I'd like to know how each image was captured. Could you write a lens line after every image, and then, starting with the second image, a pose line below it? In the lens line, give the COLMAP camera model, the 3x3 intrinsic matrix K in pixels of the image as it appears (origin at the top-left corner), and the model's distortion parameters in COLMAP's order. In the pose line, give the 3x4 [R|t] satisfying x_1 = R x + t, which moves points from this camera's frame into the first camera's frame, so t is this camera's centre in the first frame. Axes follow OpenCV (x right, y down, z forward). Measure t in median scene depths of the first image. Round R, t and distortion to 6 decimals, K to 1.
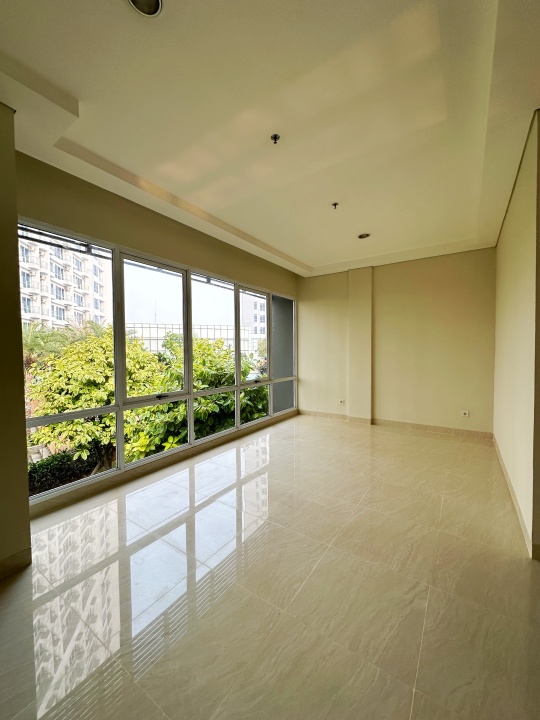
lens RADIAL K [[293.8, 0, 268.4], [0, 293.8, 361.7], [0, 0, 1]] dist [-0.001574, 0.000471]
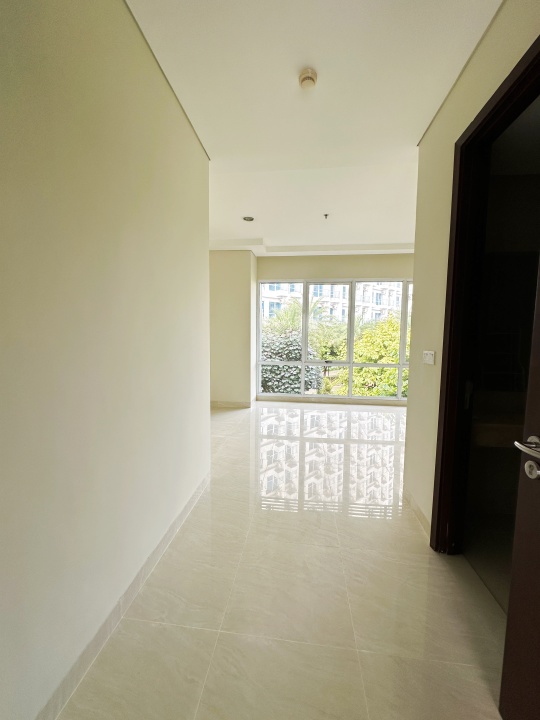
lens RADIAL K [[293.8, 0, 268.4], [0, 293.8, 361.7], [0, 0, 1]] dist [-0.001574, 0.000471]
pose [[0.449304, 0.092133, -0.888616, 0.644435], [-0.047292, 0.995726, 0.079327, 0.000939], [0.892127, 0.006383, 0.451741, -0.049814]]
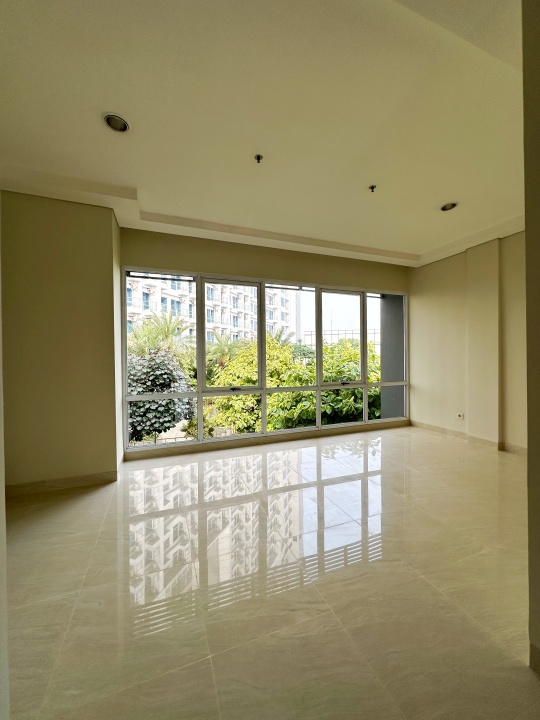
lens RADIAL K [[293.8, 0, 268.4], [0, 293.8, 361.7], [0, 0, 1]] dist [-0.001574, 0.000471]
pose [[0.814968, 0.009356, -0.579430, 0.297715], [-0.020708, 0.999701, -0.012985, 0.011827], [0.579136, 0.022581, 0.814918, 0.052919]]
